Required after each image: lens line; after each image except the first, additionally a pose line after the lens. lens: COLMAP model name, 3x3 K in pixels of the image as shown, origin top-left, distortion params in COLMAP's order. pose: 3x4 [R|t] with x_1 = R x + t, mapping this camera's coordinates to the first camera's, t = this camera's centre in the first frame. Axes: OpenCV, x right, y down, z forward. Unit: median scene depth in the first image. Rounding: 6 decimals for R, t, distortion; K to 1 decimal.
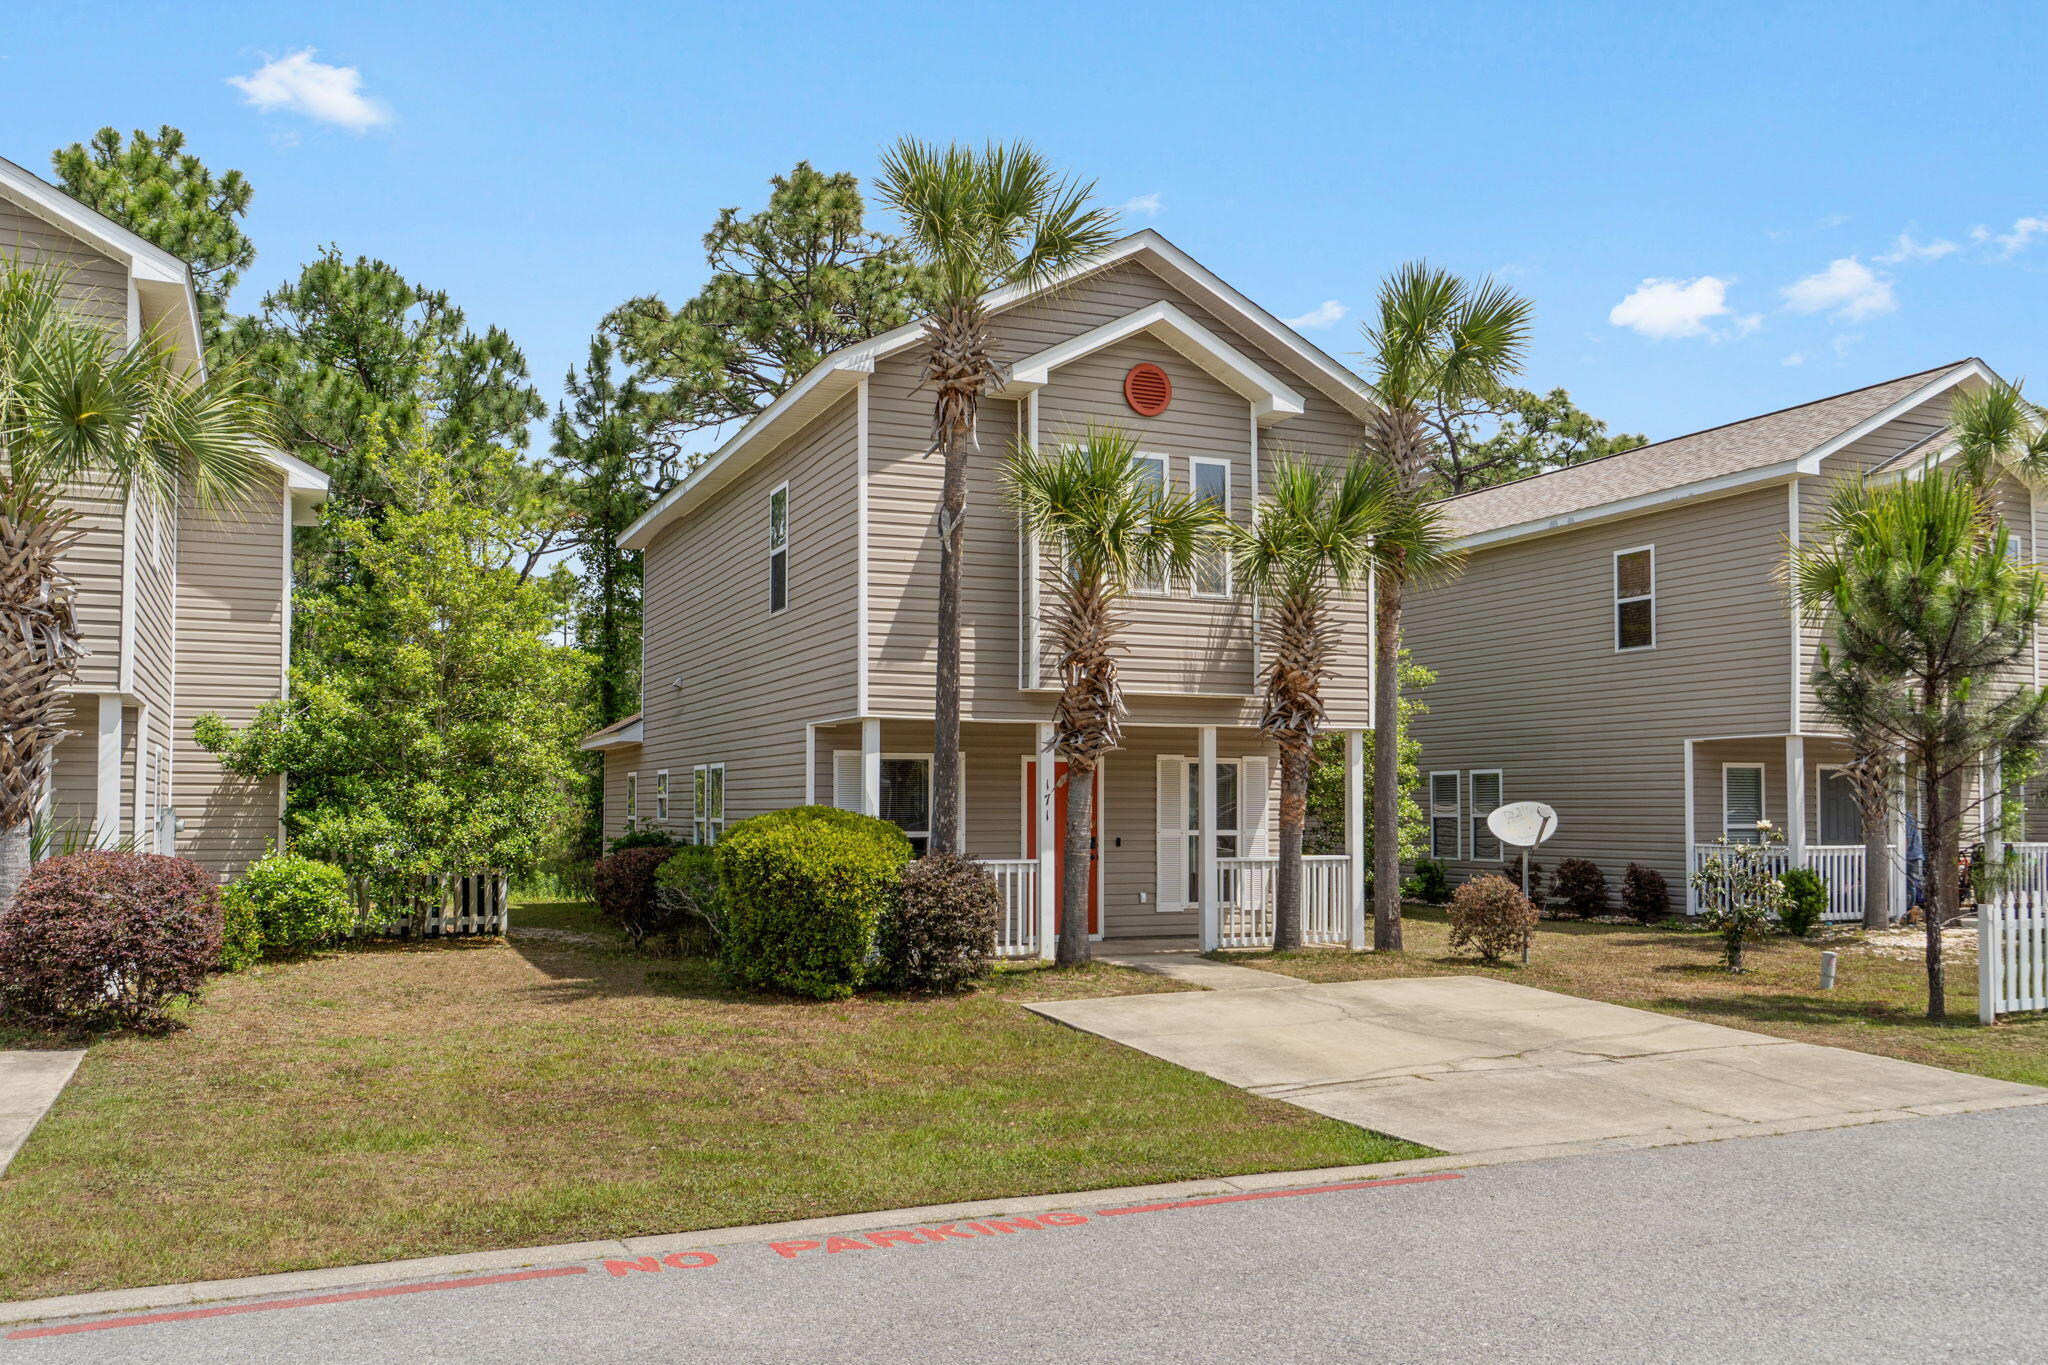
lens RADIAL K [[1662.8, 0, 1024.0], [0, 1662.8, 682.5], [0, 0, 1]] dist [0.002883, 0.003934]
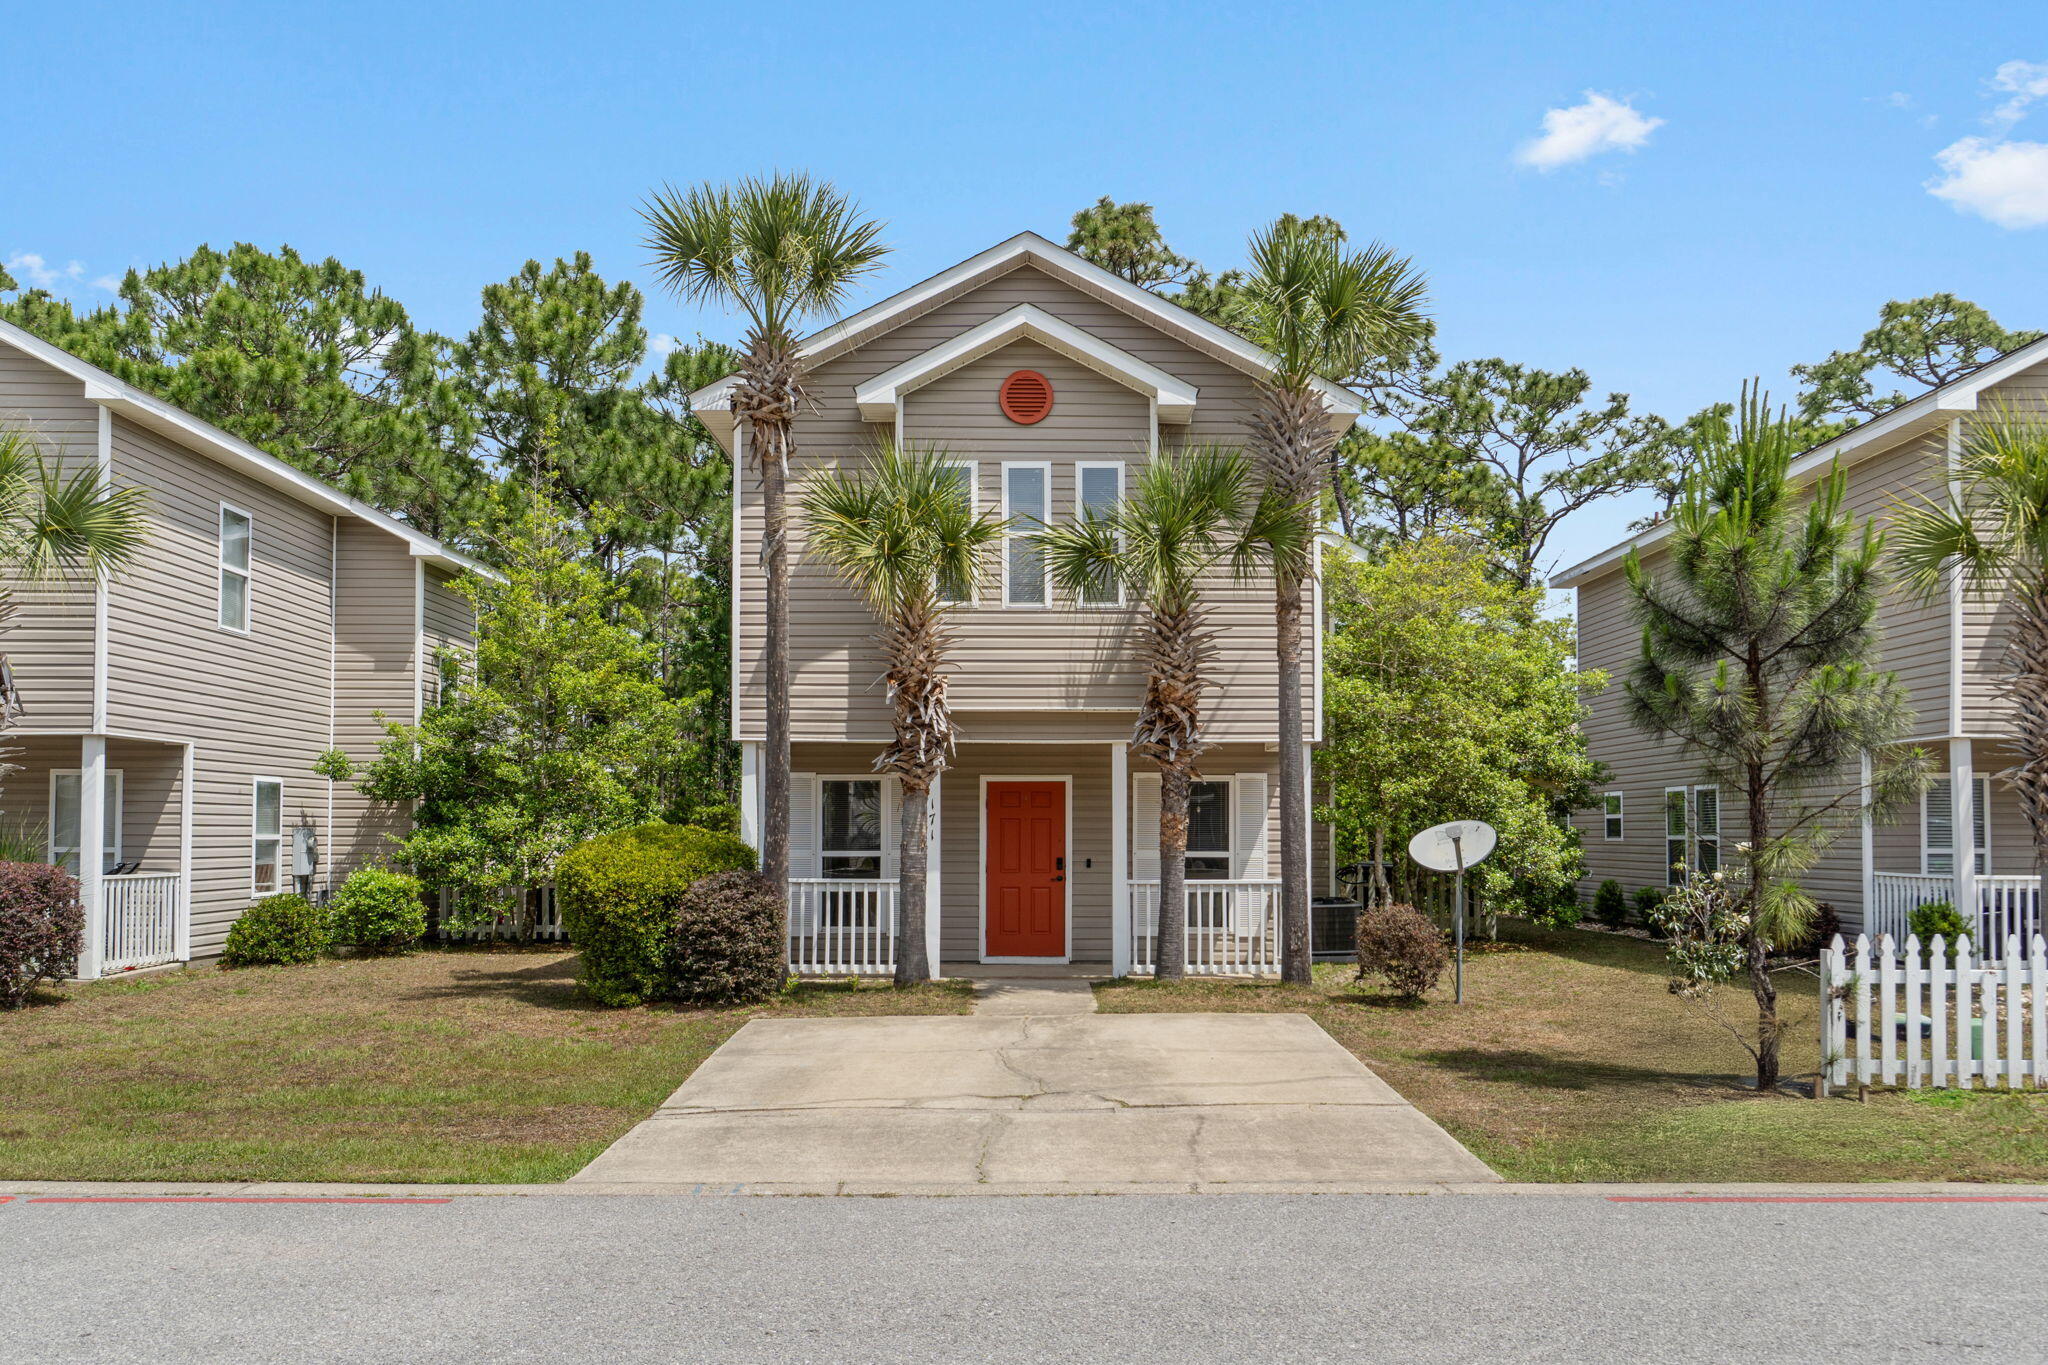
lens RADIAL K [[1627.6, 0, 1029.4], [0, 1627.6, 722.2], [0, 0, 1]] dist [0.002954, 0.001289]
pose [[0.918160, -0.026011, -0.395355, 0.443025], [0.029179, 0.999572, 0.002000, 0.011738], [0.395134, -0.013372, 0.918526, 0.124132]]
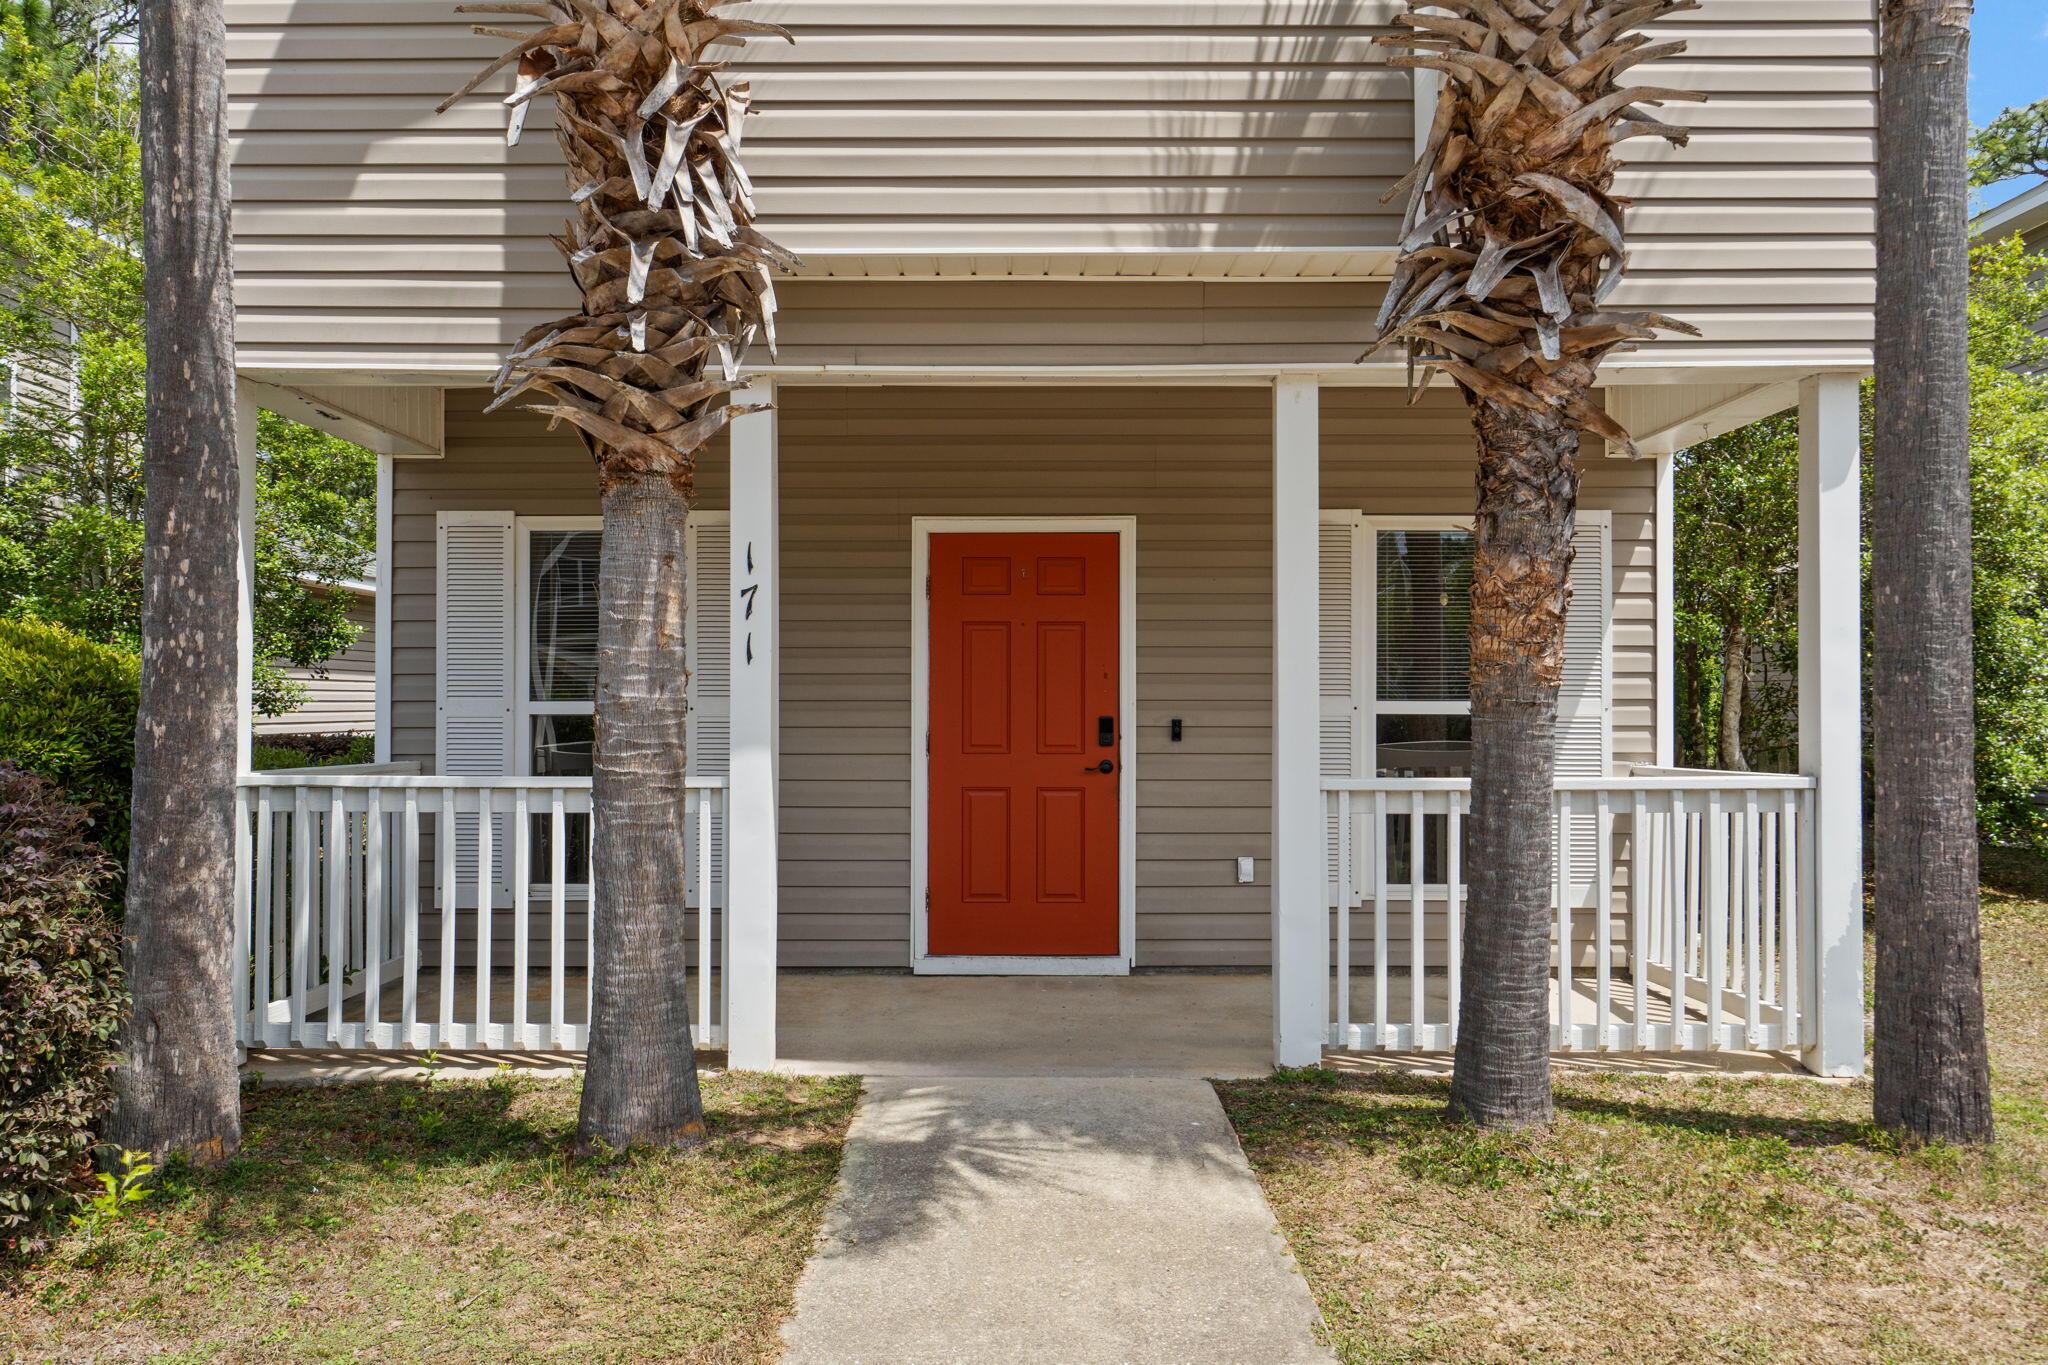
lens RADIAL K [[1482.4, 0, 1024.0], [0, 1482.4, 682.5], [0, 0, 1]] dist [0.029175, 0.000318]
pose [[0.917048, -0.005914, -0.398734, 0.182194], [0.030159, 0.998055, 0.054560, 0.070231], [0.397635, -0.062059, 0.915442, 0.722960]]
